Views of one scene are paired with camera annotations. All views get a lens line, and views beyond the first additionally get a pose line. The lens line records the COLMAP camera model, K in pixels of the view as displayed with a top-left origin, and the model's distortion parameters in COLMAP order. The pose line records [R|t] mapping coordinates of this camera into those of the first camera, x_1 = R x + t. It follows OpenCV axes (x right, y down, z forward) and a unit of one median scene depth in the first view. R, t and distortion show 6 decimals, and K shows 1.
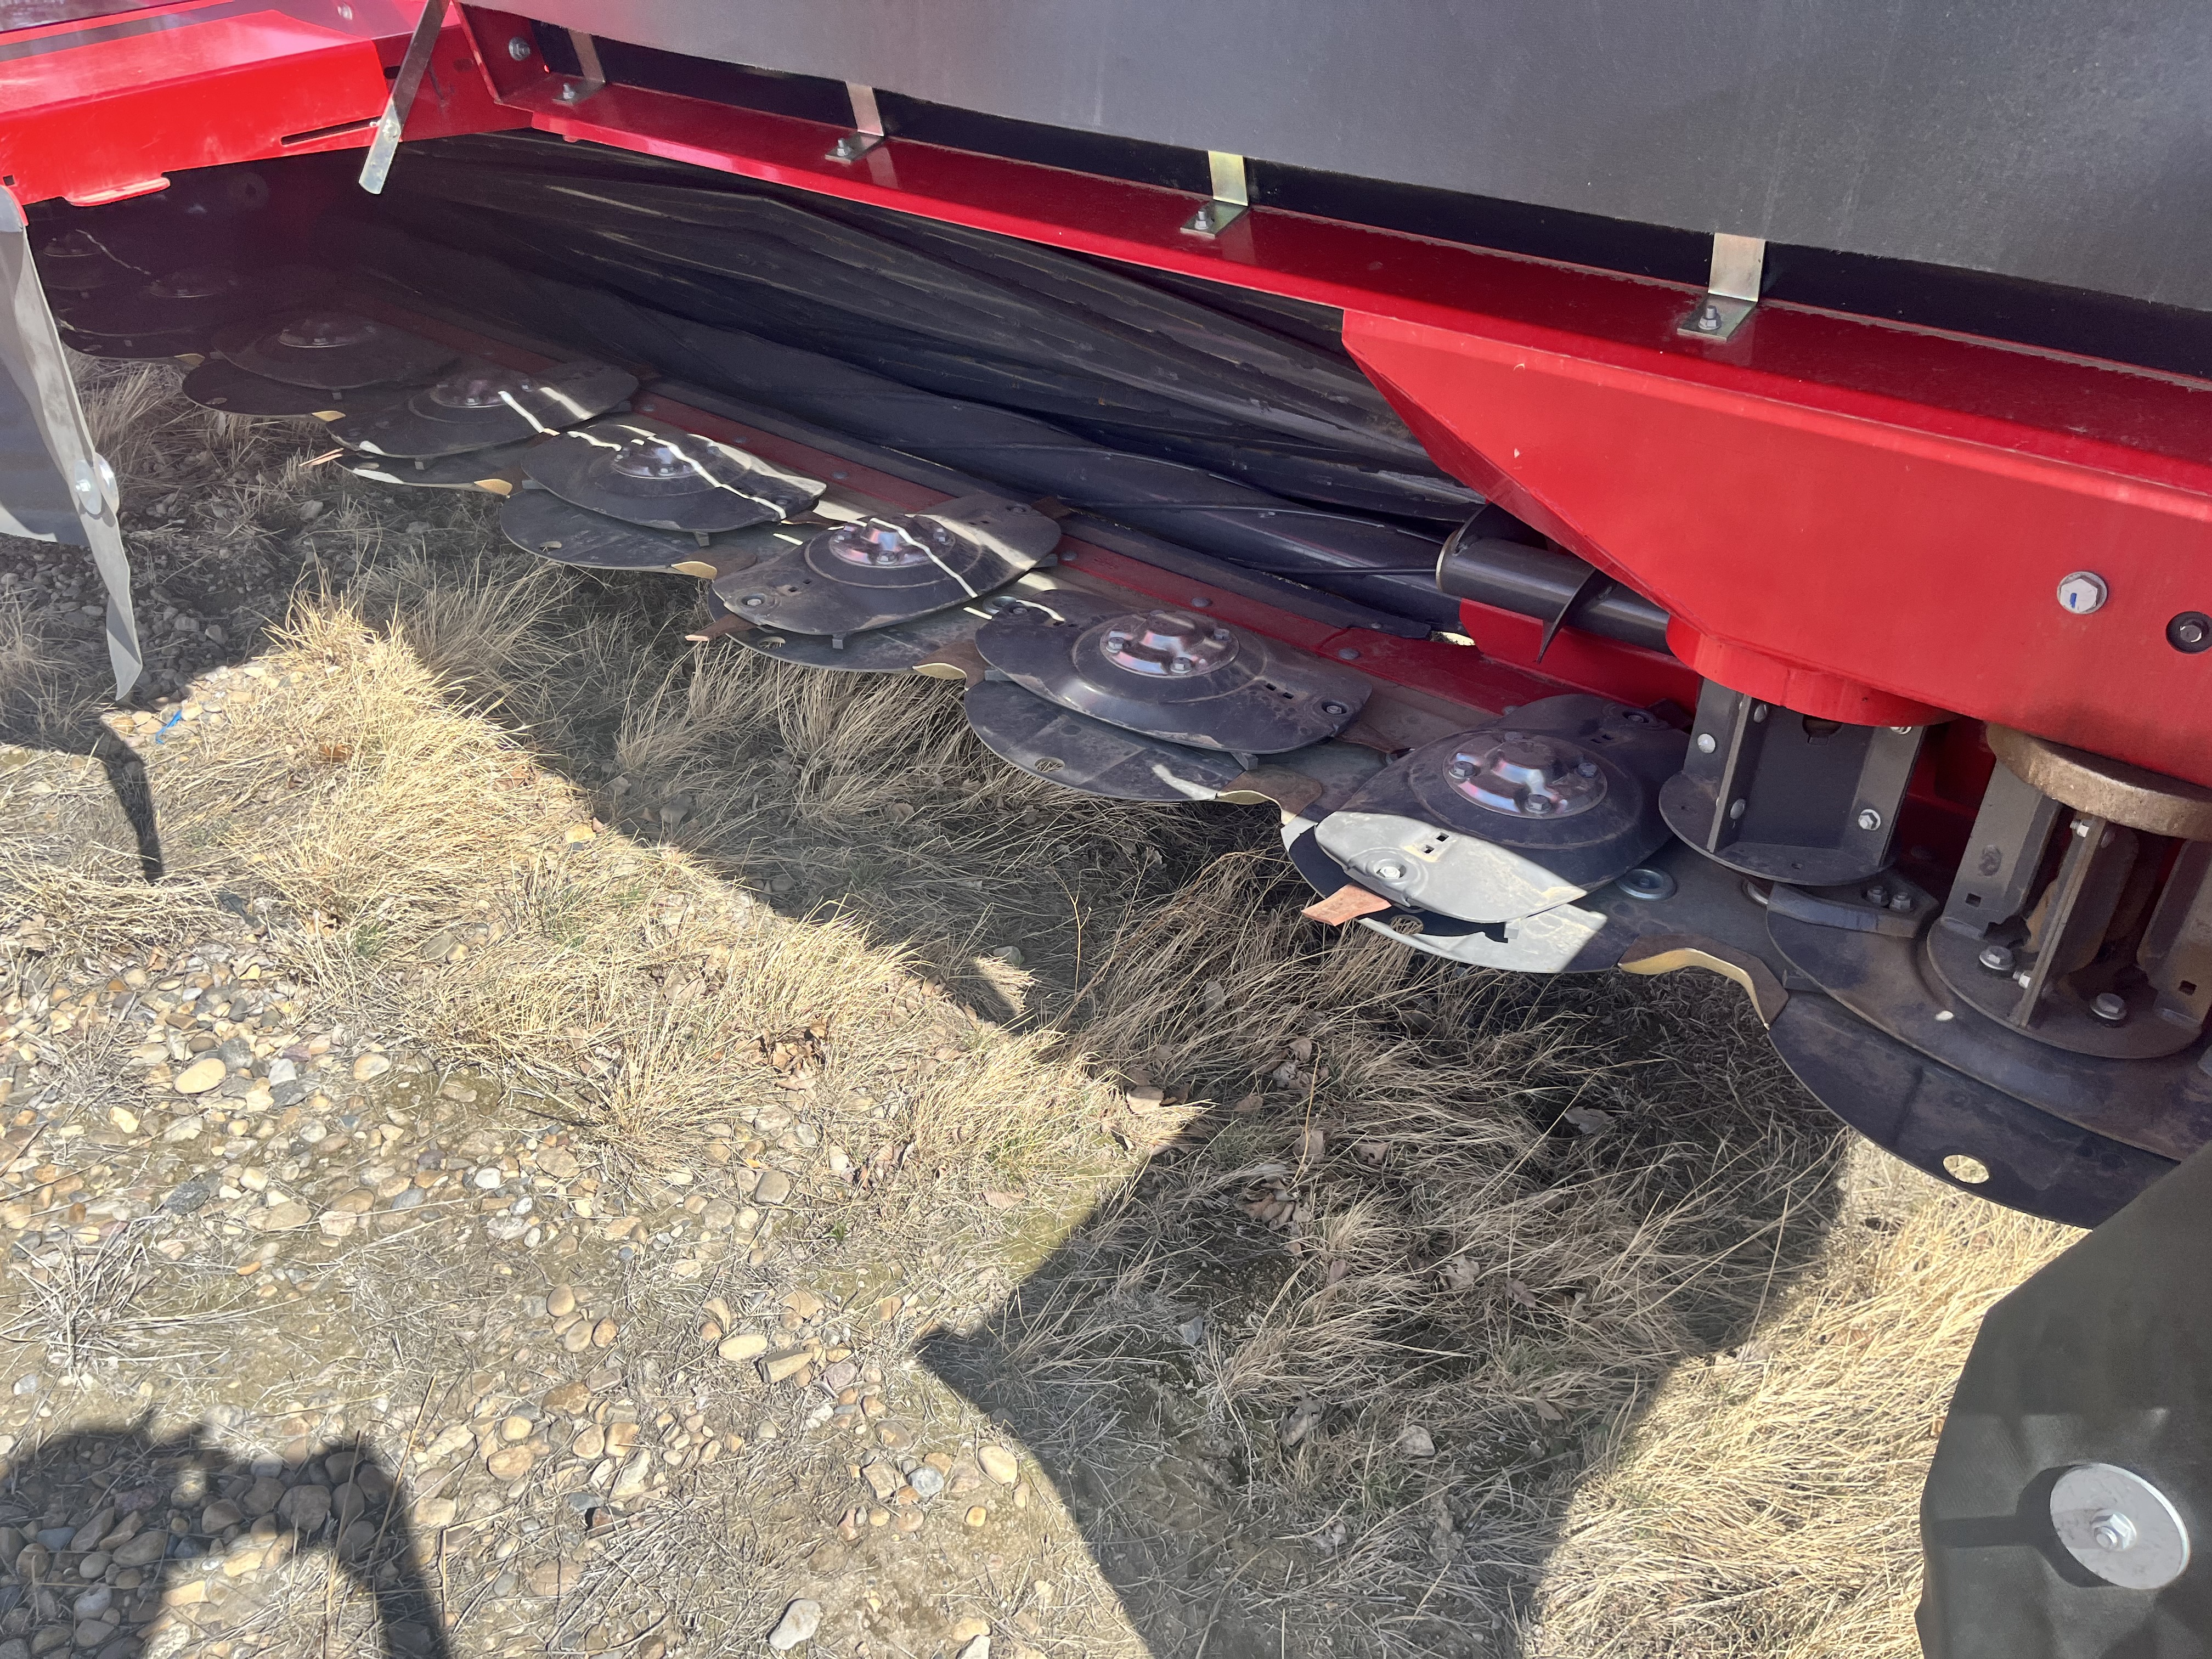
lens RADIAL K [[1664.9, 0, 1111.2], [0, 1664.9, 809.2], [0, 0, 1]] dist [0.047599, -0.061822]
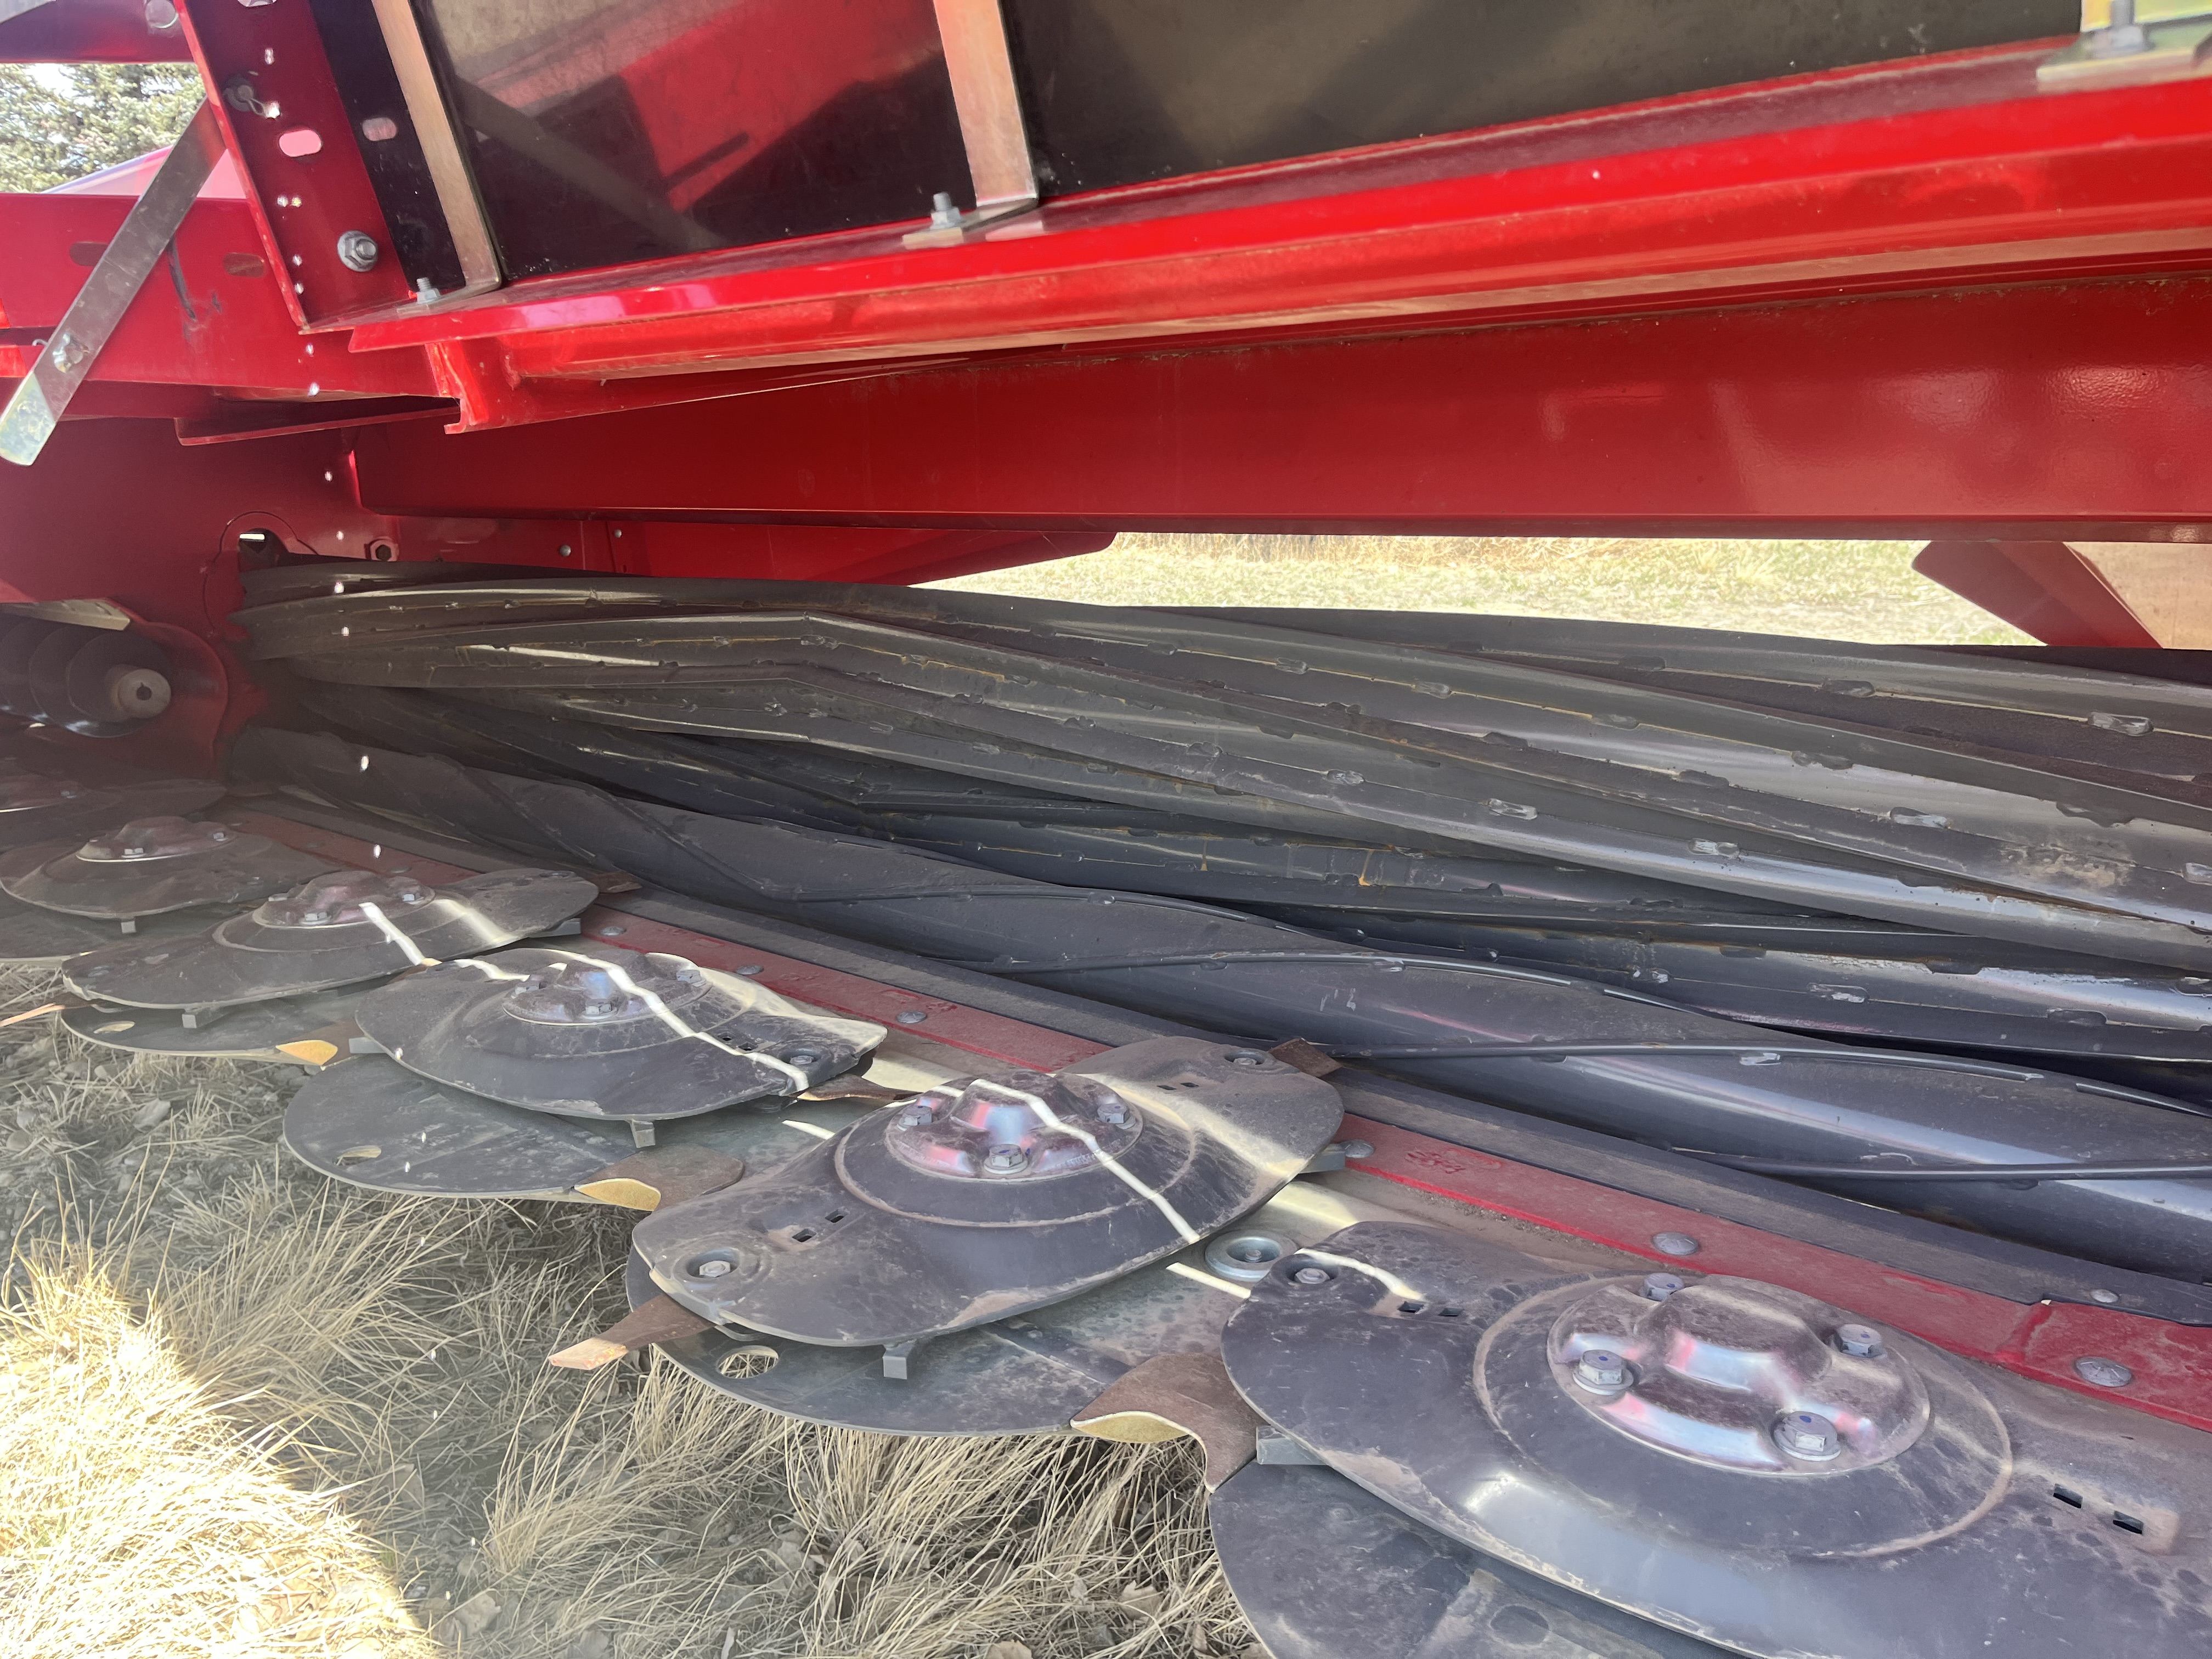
lens RADIAL K [[1664.9, 0, 1111.2], [0, 1664.9, 809.2], [0, 0, 1]] dist [0.047599, -0.061822]
pose [[0.999031, -0.028159, -0.033820, -0.079533], [0.014626, 0.937257, -0.348333, -0.073171], [0.041506, 0.347501, 0.936761, 0.485564]]
